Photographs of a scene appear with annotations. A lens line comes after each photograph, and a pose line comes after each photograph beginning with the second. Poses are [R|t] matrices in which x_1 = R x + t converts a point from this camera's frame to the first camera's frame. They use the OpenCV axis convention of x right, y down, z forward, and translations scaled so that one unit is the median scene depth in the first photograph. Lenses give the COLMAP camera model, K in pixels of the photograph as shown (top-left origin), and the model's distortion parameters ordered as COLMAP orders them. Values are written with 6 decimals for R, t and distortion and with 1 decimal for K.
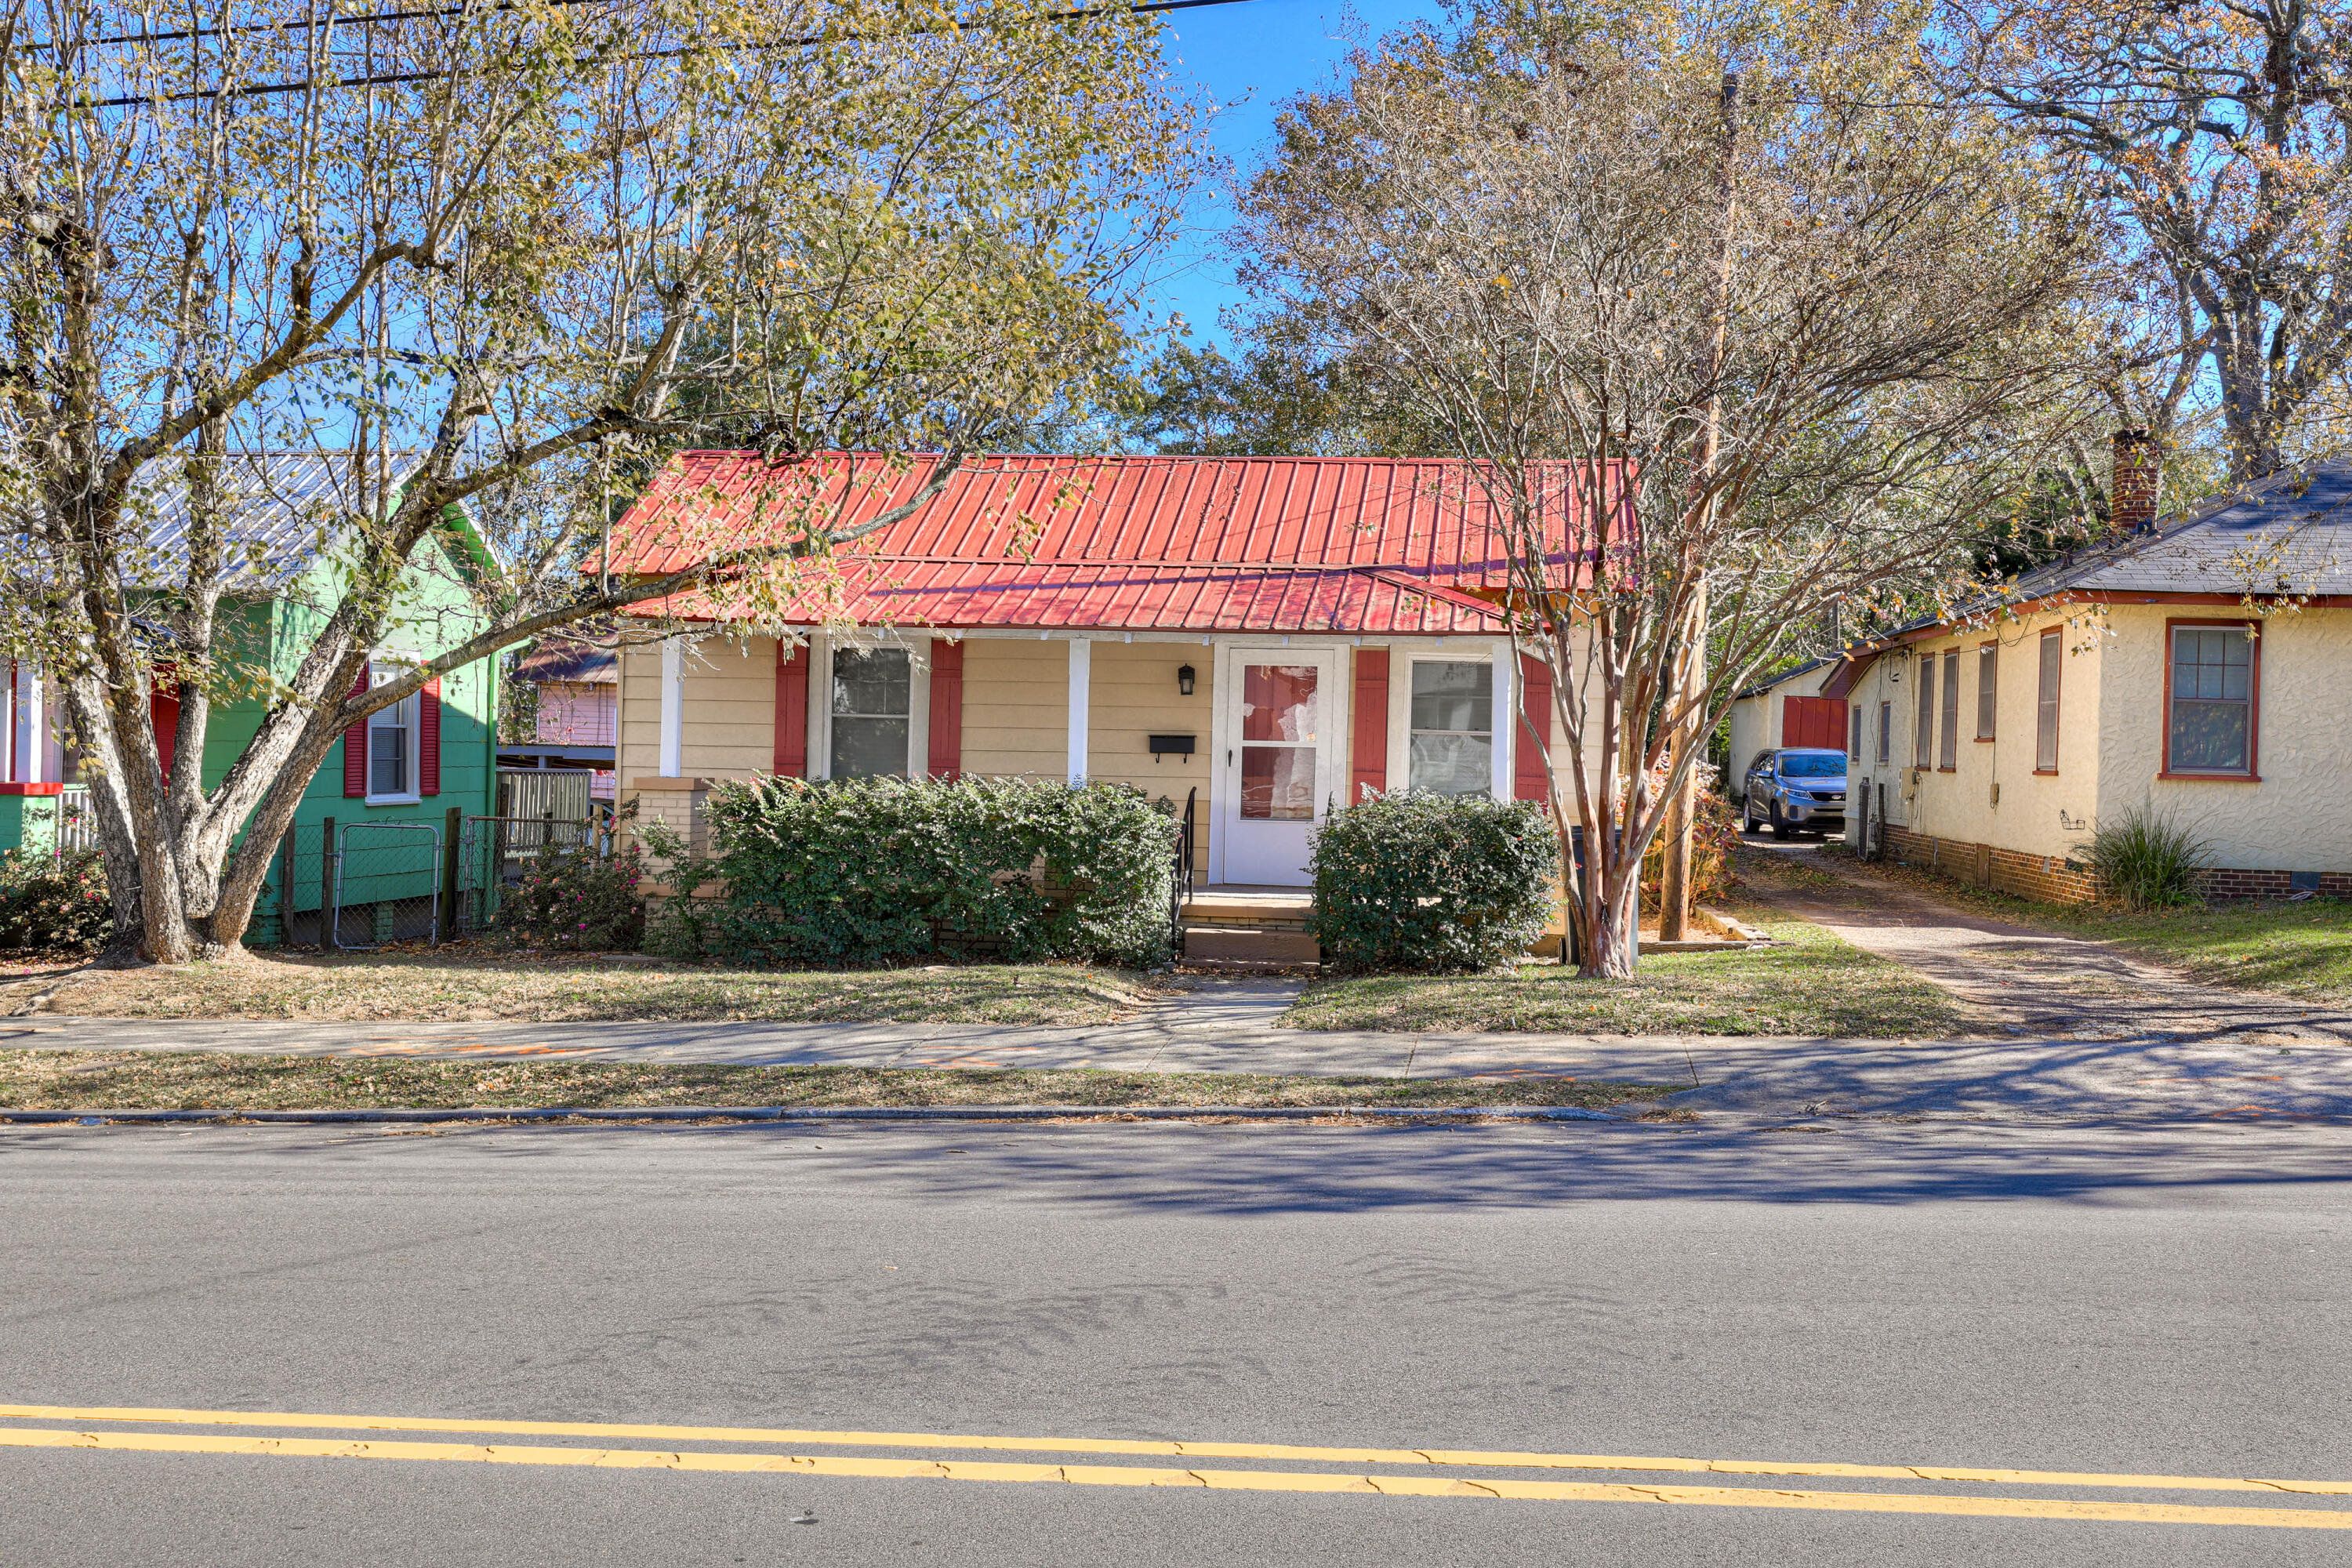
lens RADIAL K [[2445.1, 0, 1176.0], [0, 2445.1, 784.0], [0, 0, 1]] dist [-0.008379, -0.003203]
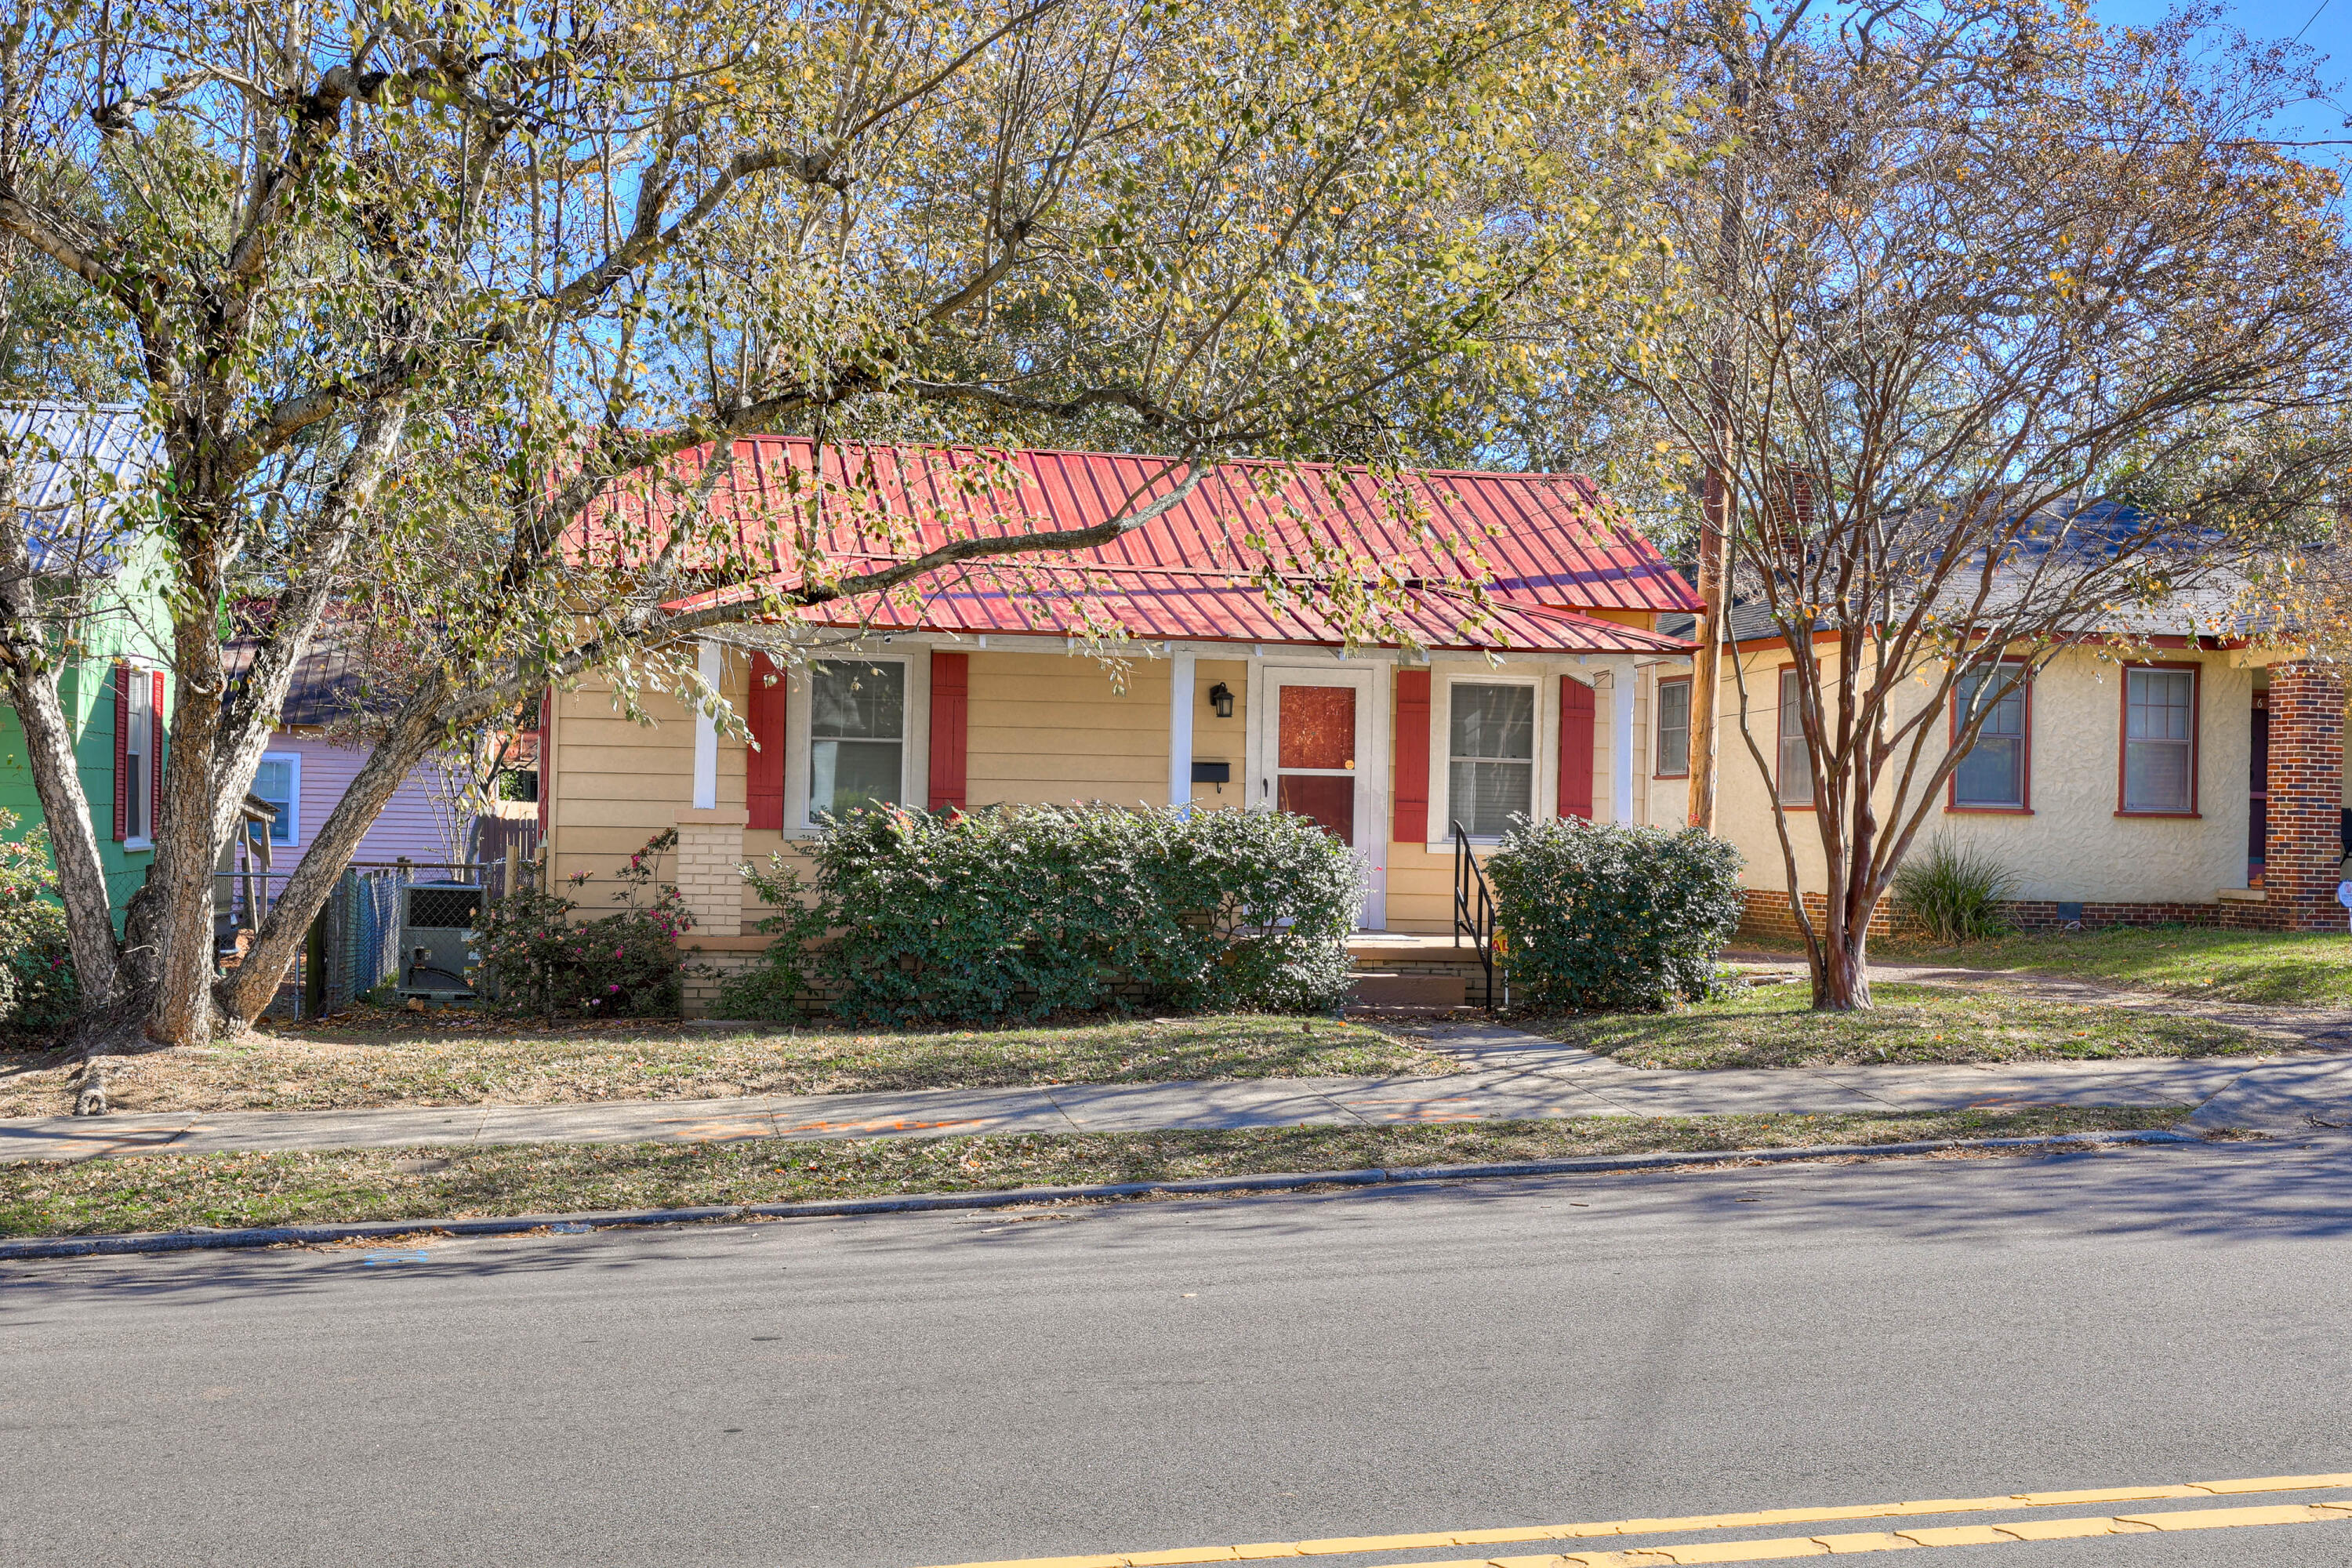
lens RADIAL K [[2695.1, 0, 1132.5], [0, 2695.1, 853.3], [0, 0, 1]] dist [-0.007262, -0.007136]
pose [[0.945378, -0.008422, 0.325868, -0.401437], [0.006891, 0.999959, 0.005852, 0.008745], [-0.325904, -0.003287, 0.945397, 0.080916]]
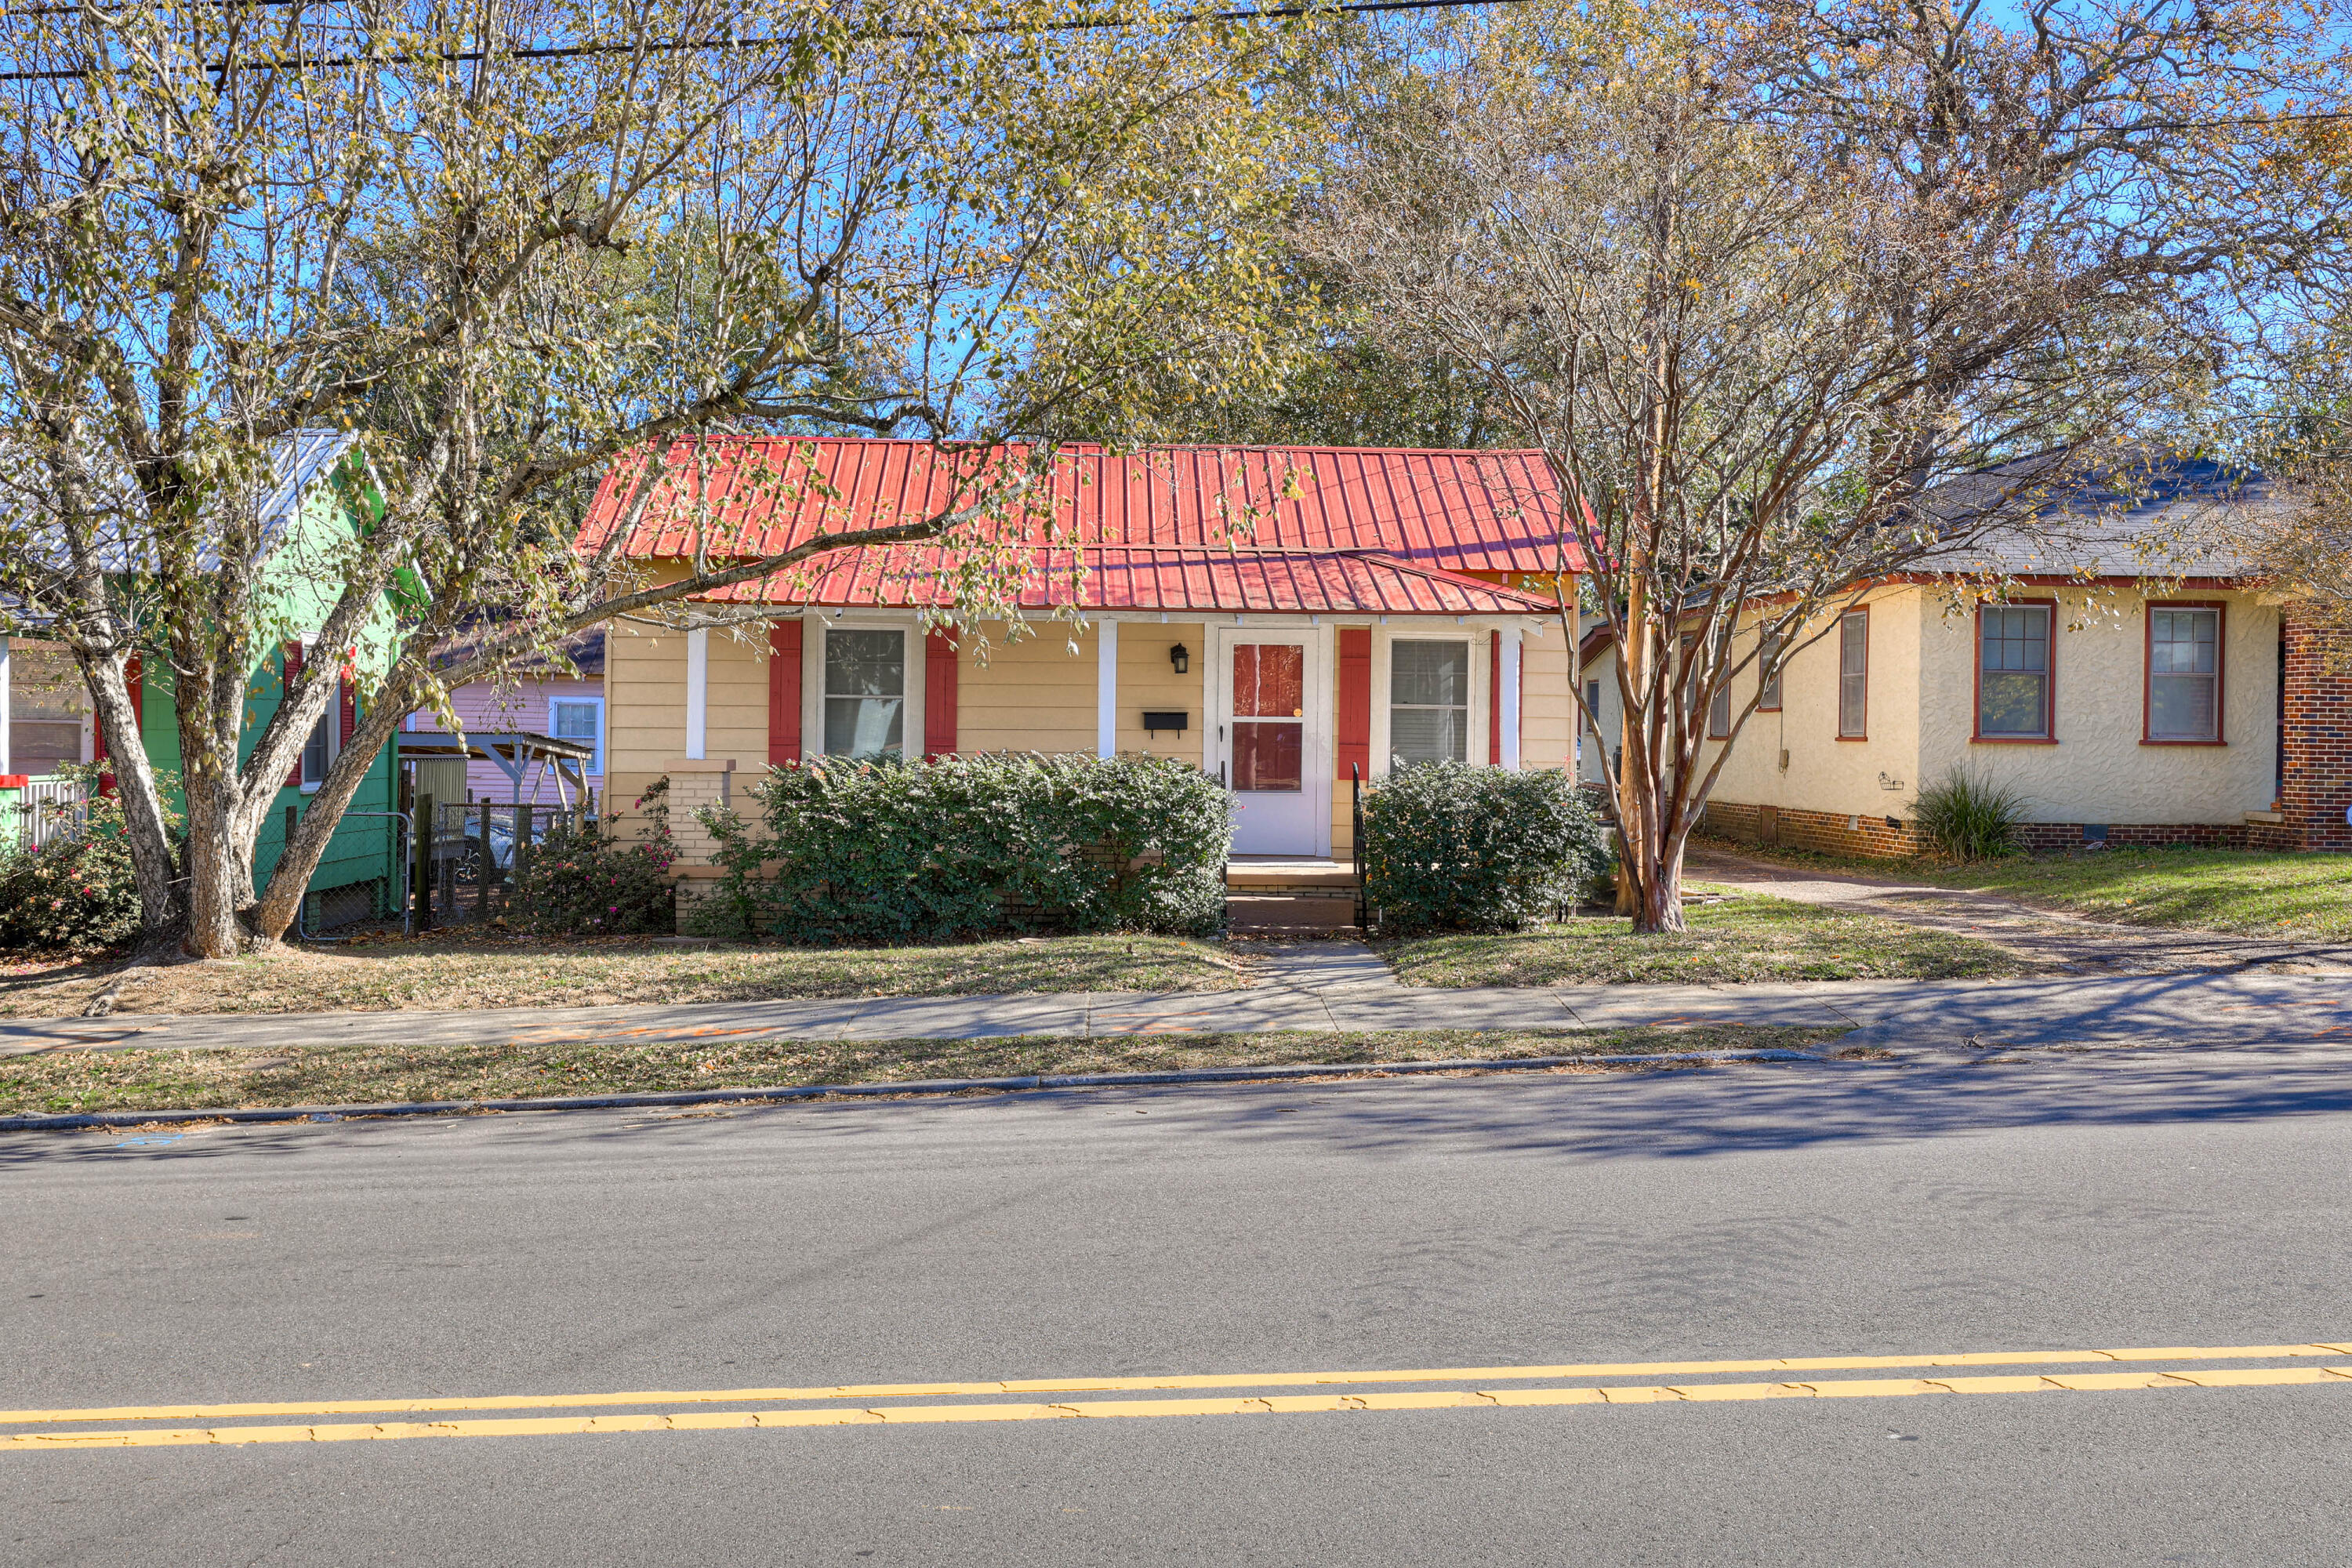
lens RADIAL K [[2366.9, 0, 1176.0], [0, 2366.9, 784.0], [0, 0, 1]] dist [0.003387, -0.008032]
pose [[0.985142, -0.016078, 0.170986, -0.194458], [0.014427, 0.999837, 0.010897, -0.000429], [-0.171133, -0.008268, 0.985213, 0.009160]]
